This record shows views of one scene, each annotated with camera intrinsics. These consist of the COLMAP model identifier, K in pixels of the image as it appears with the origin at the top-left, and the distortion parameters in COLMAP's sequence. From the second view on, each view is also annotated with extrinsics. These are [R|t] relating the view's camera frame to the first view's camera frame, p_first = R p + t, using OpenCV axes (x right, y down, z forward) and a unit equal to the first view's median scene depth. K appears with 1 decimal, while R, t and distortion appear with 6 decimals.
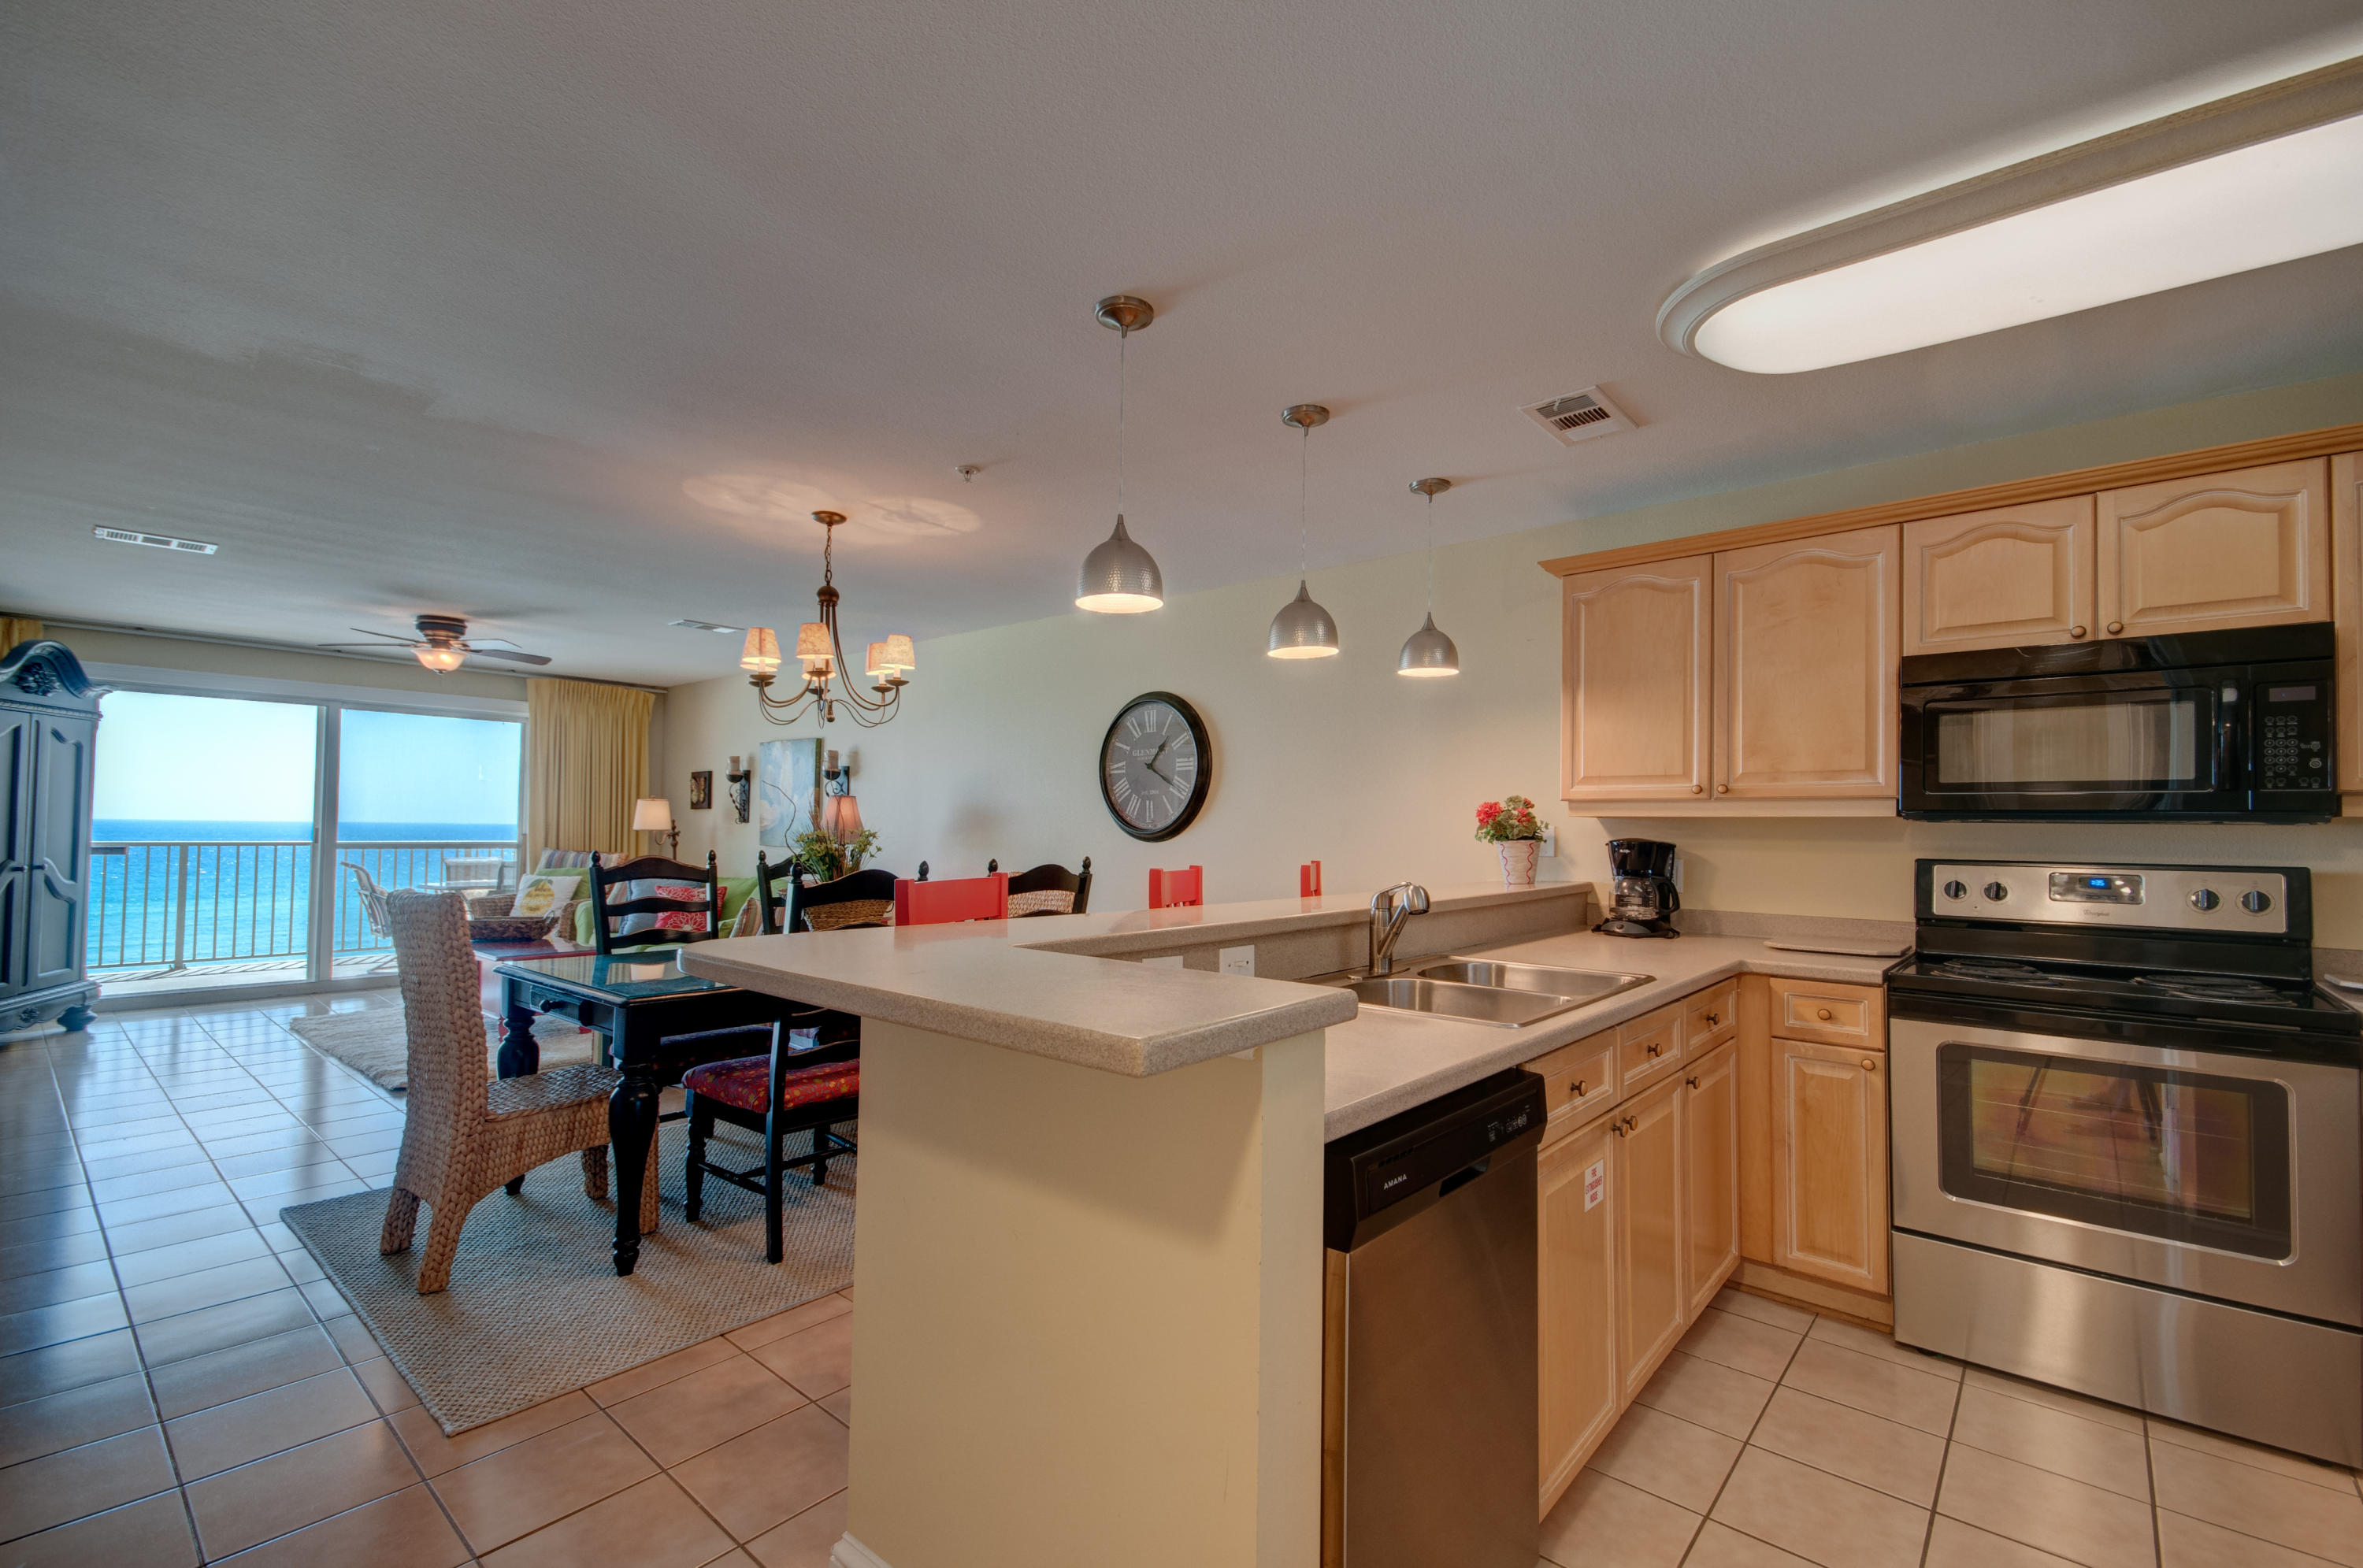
lens RADIAL K [[1030.6, 0, 1206.2], [0, 1030.6, 792.3], [0, 0, 1]] dist [0.004332, -0.000679]
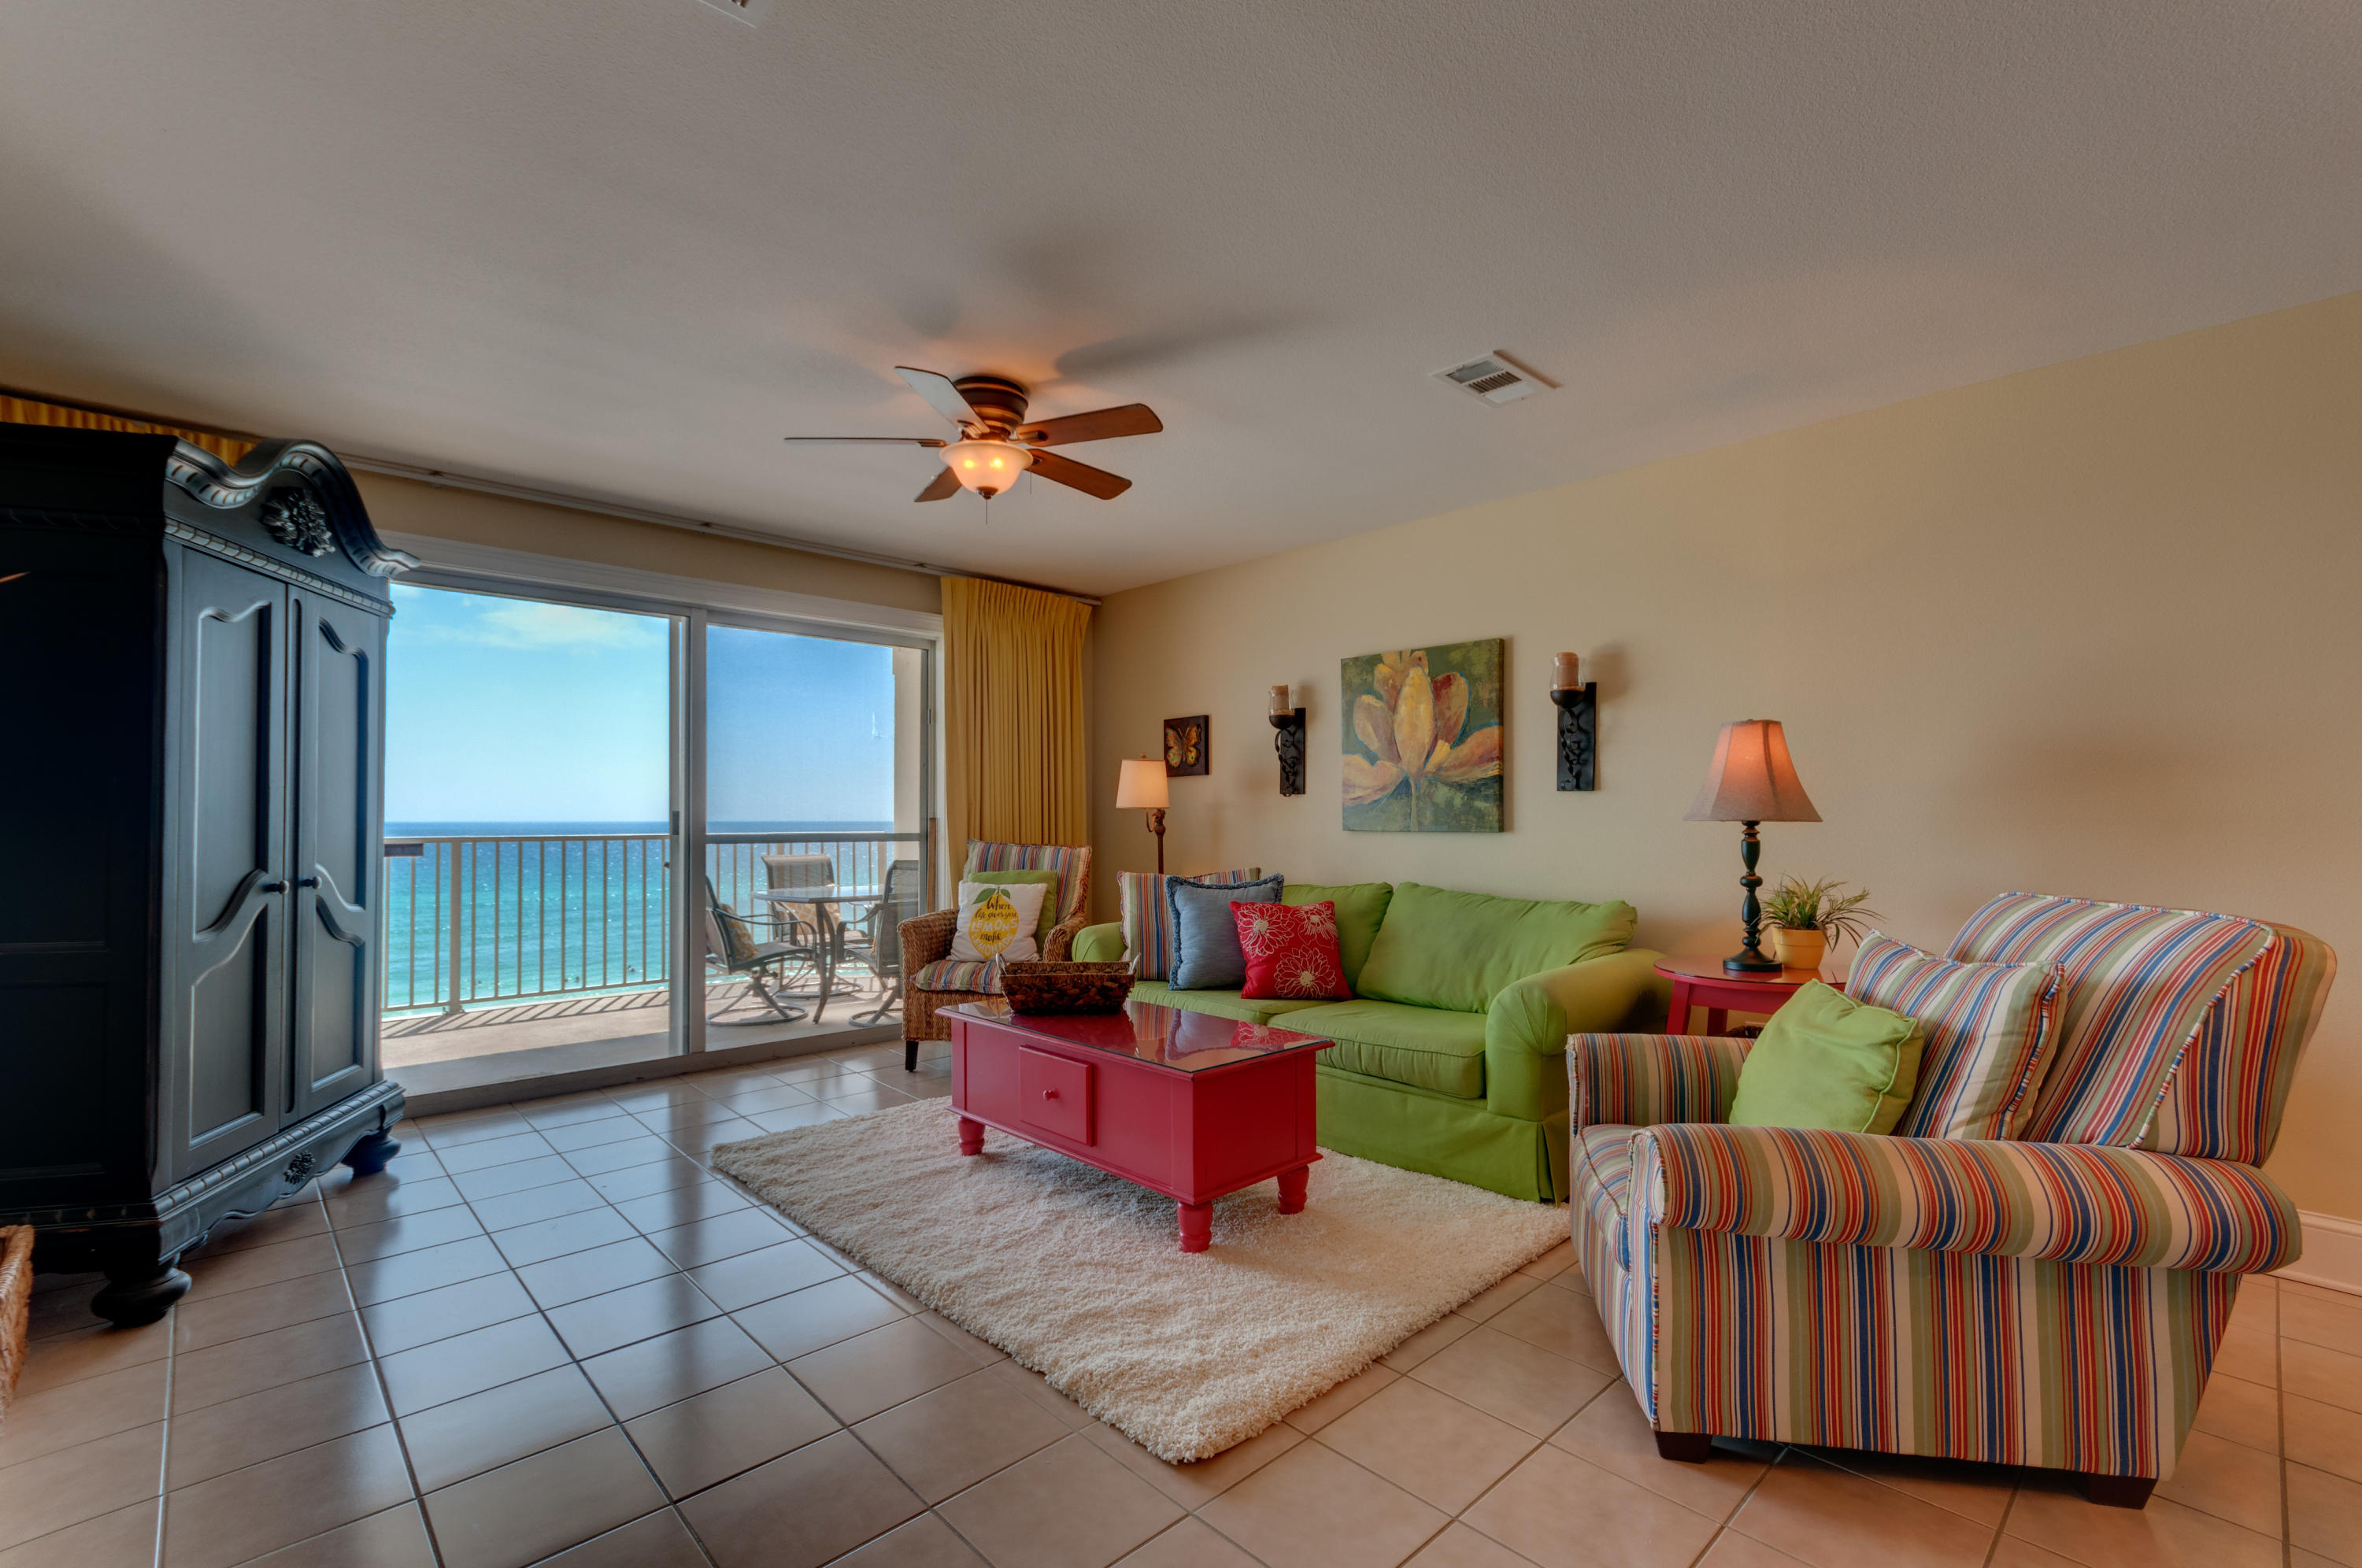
lens RADIAL K [[1030.1, 0, 1176.1], [0, 1030.1, 801.0], [0, 0, 1]] dist [0.004332, -0.000679]
pose [[0.993400, -0.016640, -0.113487, -0.617146], [0.018991, 0.999626, 0.019665, 0.027879], [0.113117, -0.021691, 0.993345, 0.518781]]
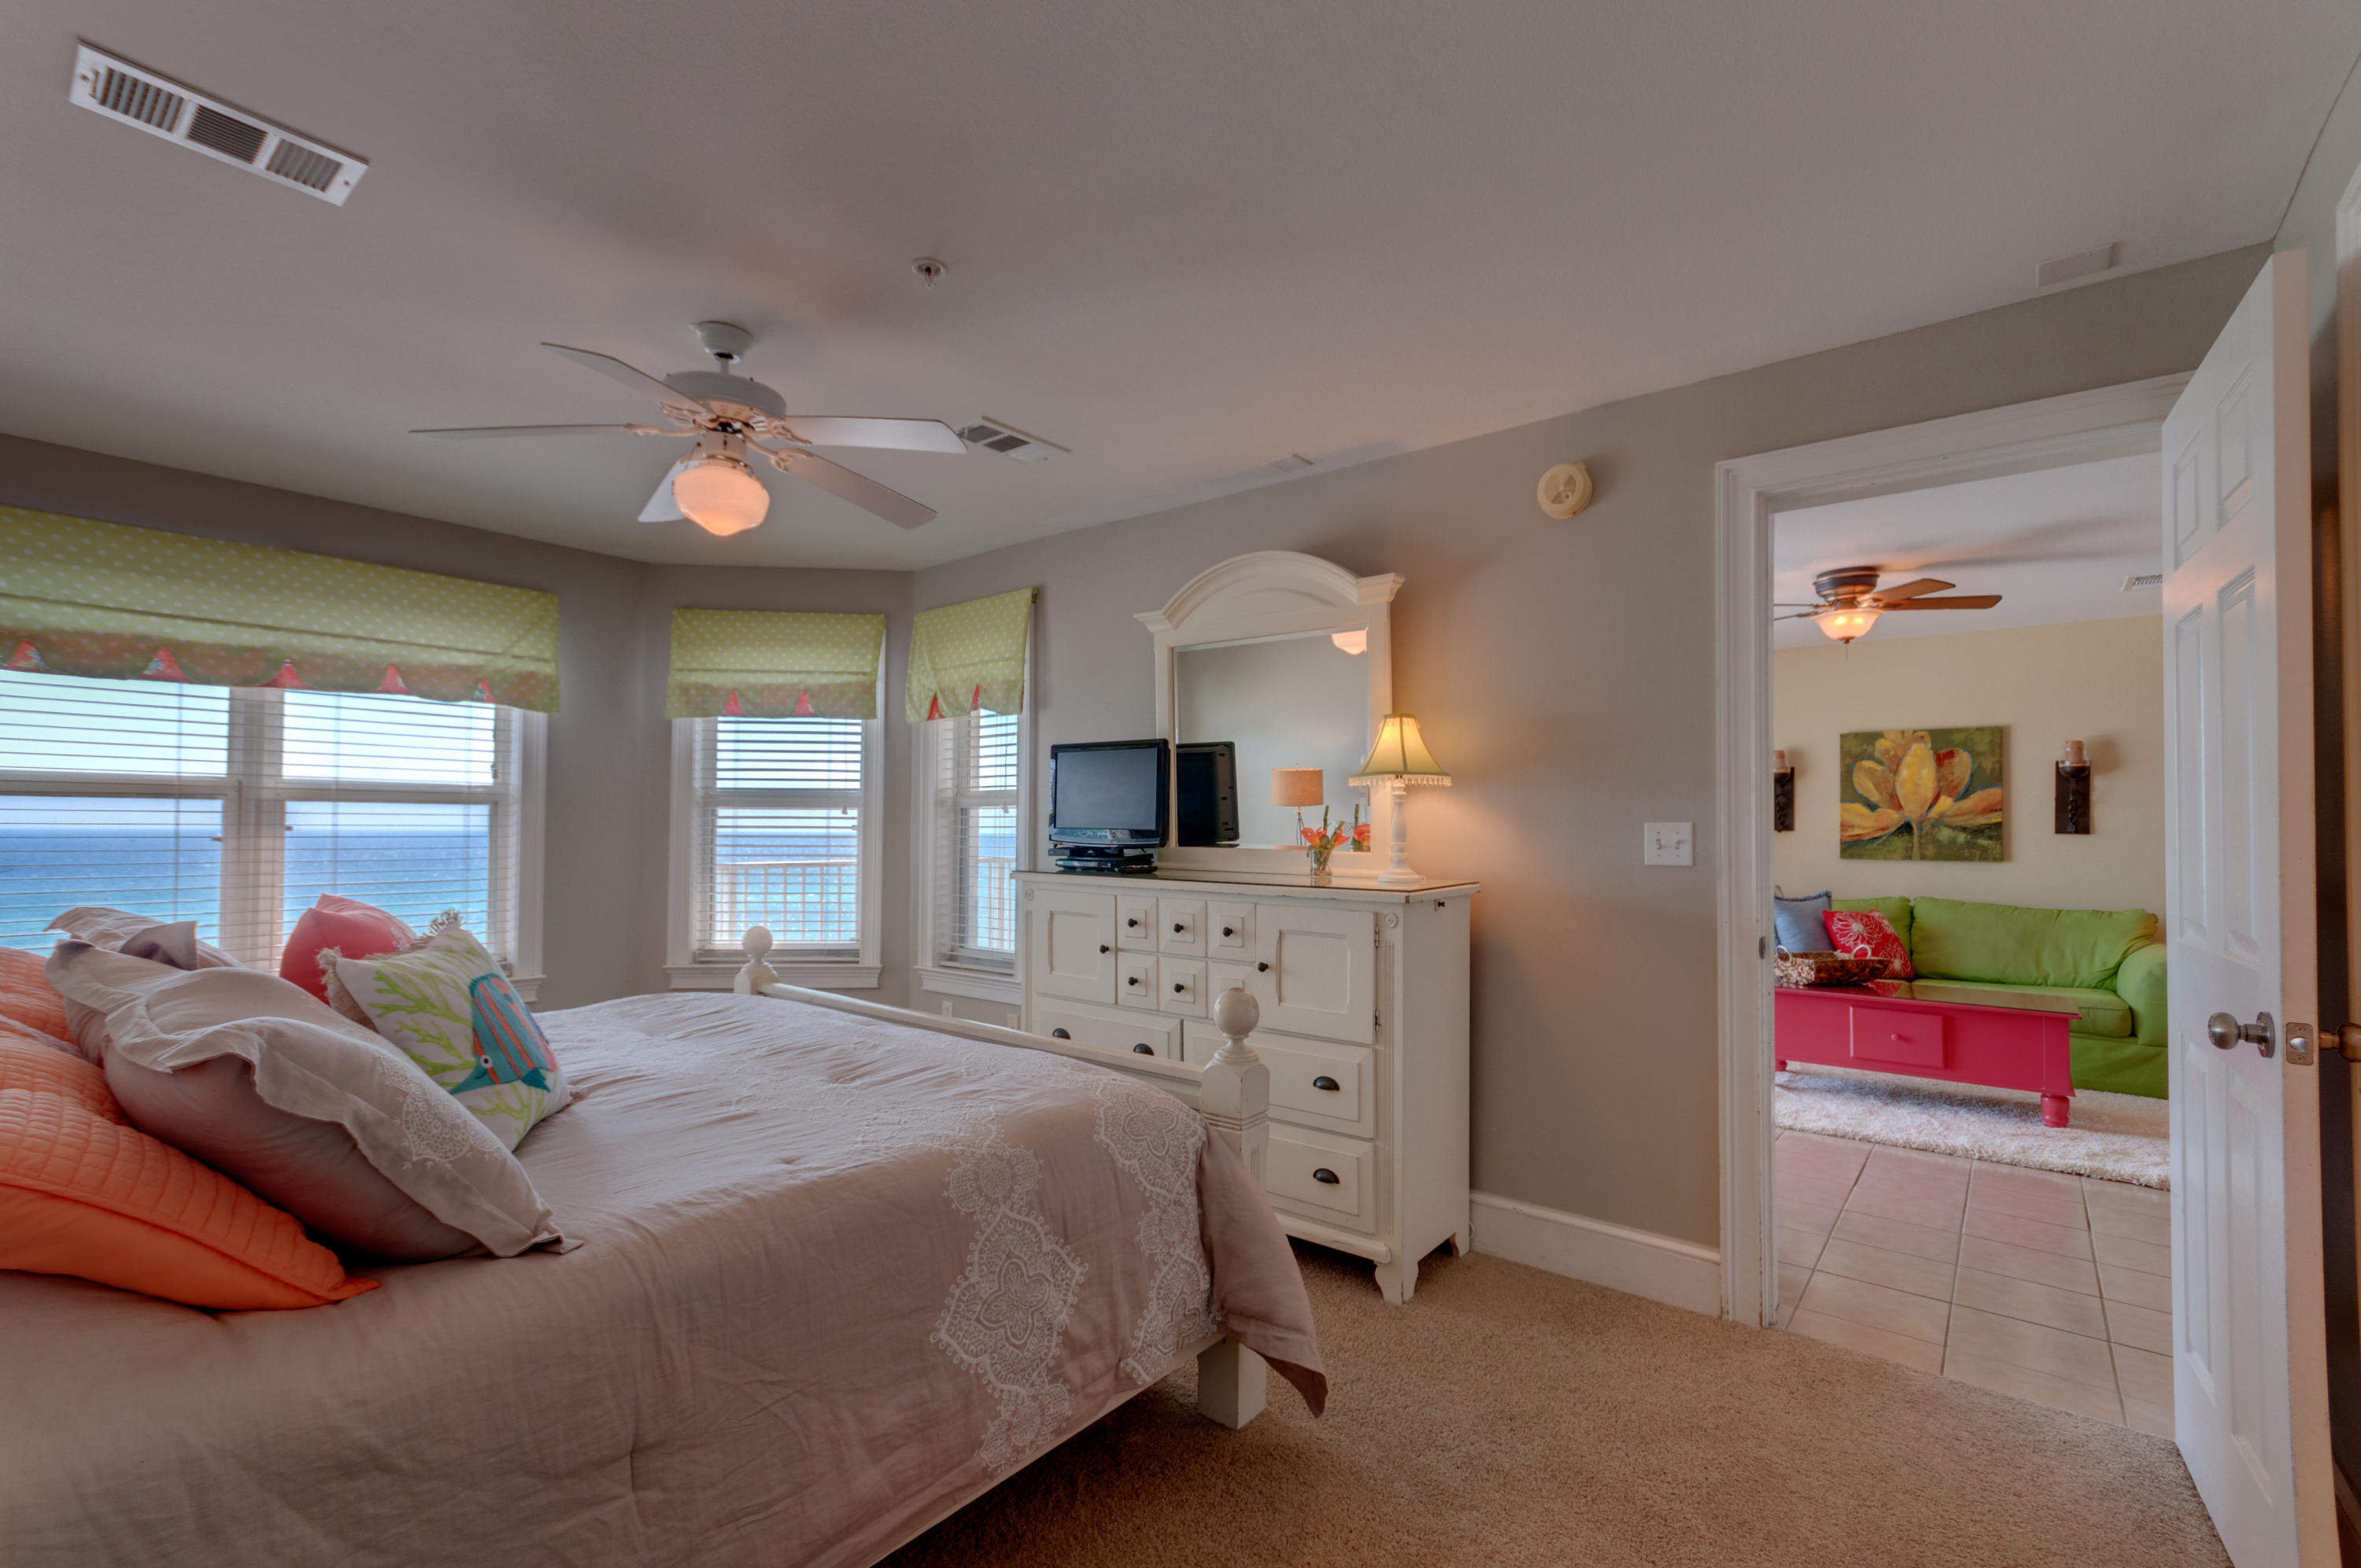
lens RADIAL K [[1029.6, 0, 1151.8], [0, 1029.6, 800.0], [0, 0, 1]] dist [0.004332, -0.000679]
pose [[0.999914, -0.006196, 0.011537, -1.334265], [0.006075, 0.999926, 0.010520, -0.009580], [-0.011601, -0.010449, 0.999878, 0.236093]]
